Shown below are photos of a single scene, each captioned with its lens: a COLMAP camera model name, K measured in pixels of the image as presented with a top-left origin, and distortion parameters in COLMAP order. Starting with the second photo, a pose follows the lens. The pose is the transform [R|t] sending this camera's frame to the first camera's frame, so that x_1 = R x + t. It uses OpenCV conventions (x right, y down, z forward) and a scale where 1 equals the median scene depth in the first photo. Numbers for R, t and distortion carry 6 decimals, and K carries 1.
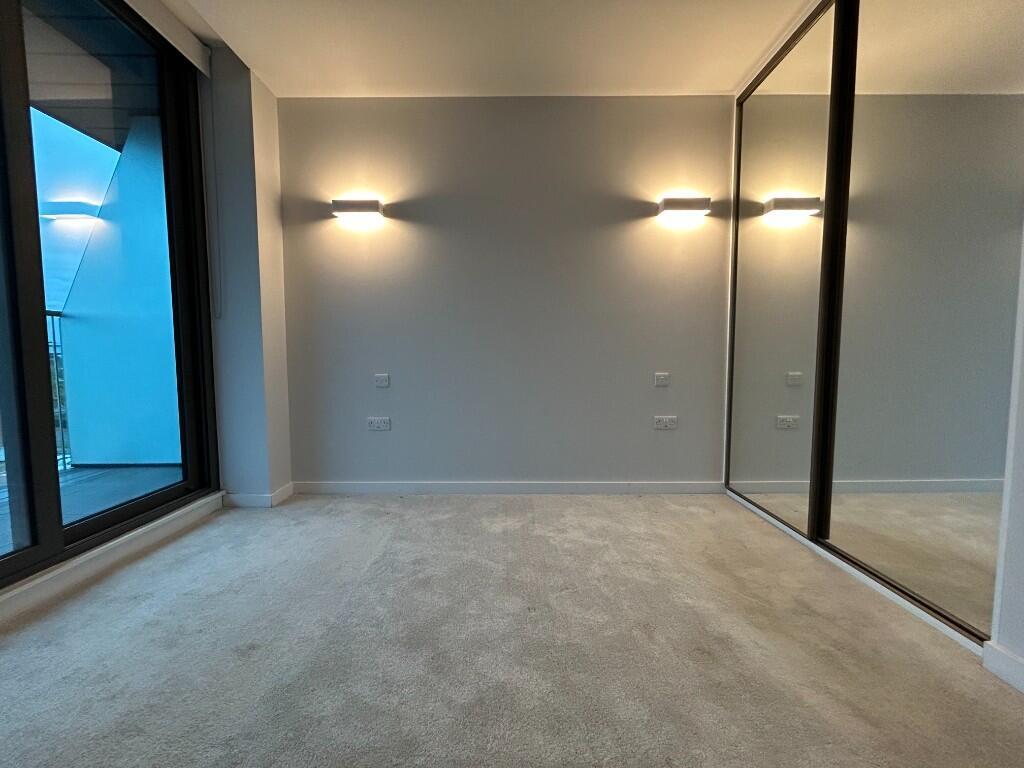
lens RADIAL K [[414.0, 0, 512.3], [0, 414.0, 382.4], [0, 0, 1]] dist [-0.001538, 0.000871]
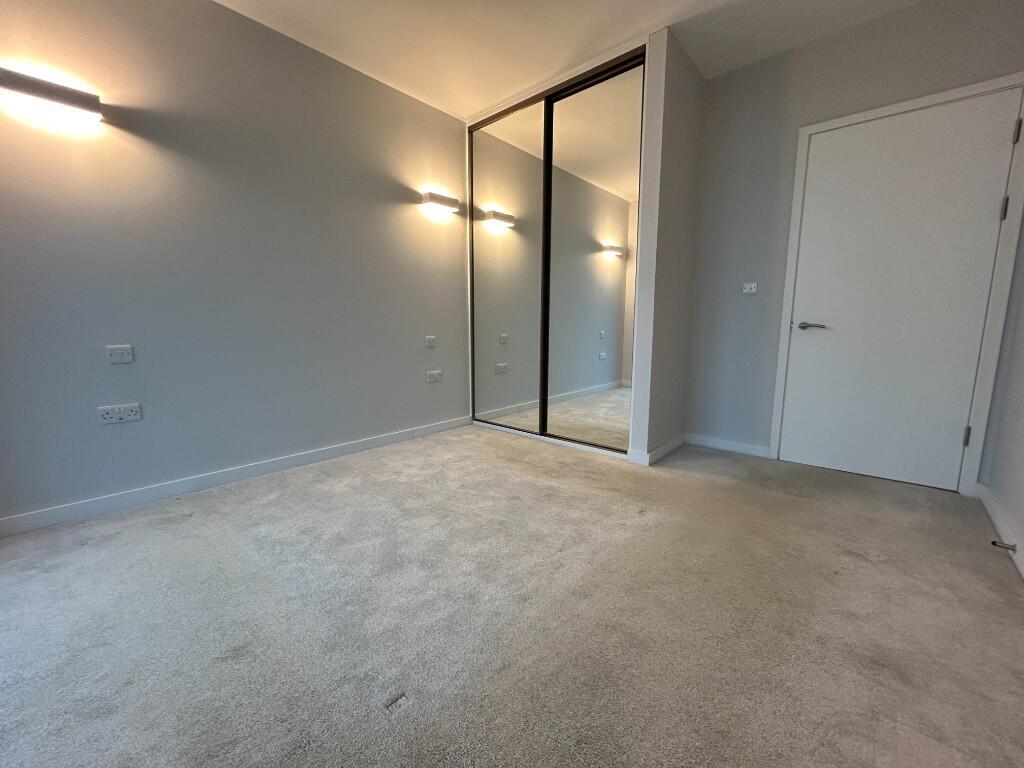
lens RADIAL K [[414.0, 0, 518.2], [0, 414.0, 381.0], [0, 0, 1]] dist [-0.001538, 0.000871]
pose [[0.655346, -0.100402, 0.748626, -0.471301], [0.045334, 0.994568, 0.093701, 0.006924], [-0.753967, -0.027469, 0.656338, -0.011715]]
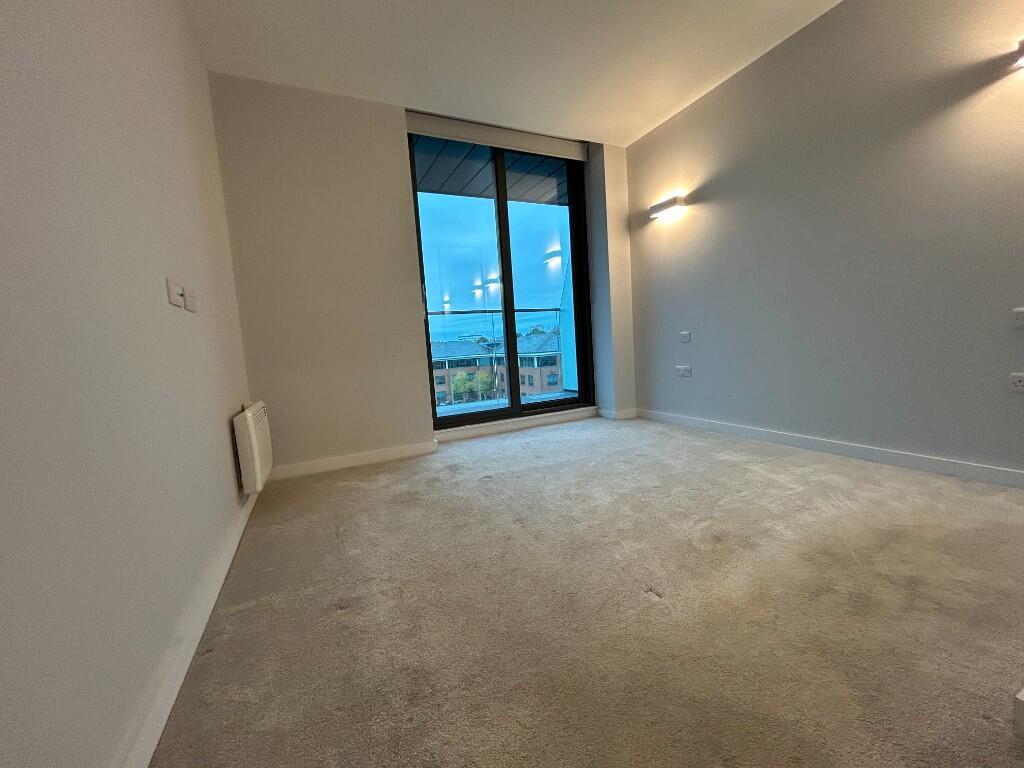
lens RADIAL K [[414.0, 0, 508.5], [0, 414.0, 384.5], [0, 0, 1]] dist [-0.001538, 0.000871]
pose [[0.427886, 0.061766, -0.901720, 0.709360], [0.008380, 0.997348, 0.072293, 0.050781], [0.903794, -0.038489, 0.426234, -0.046923]]
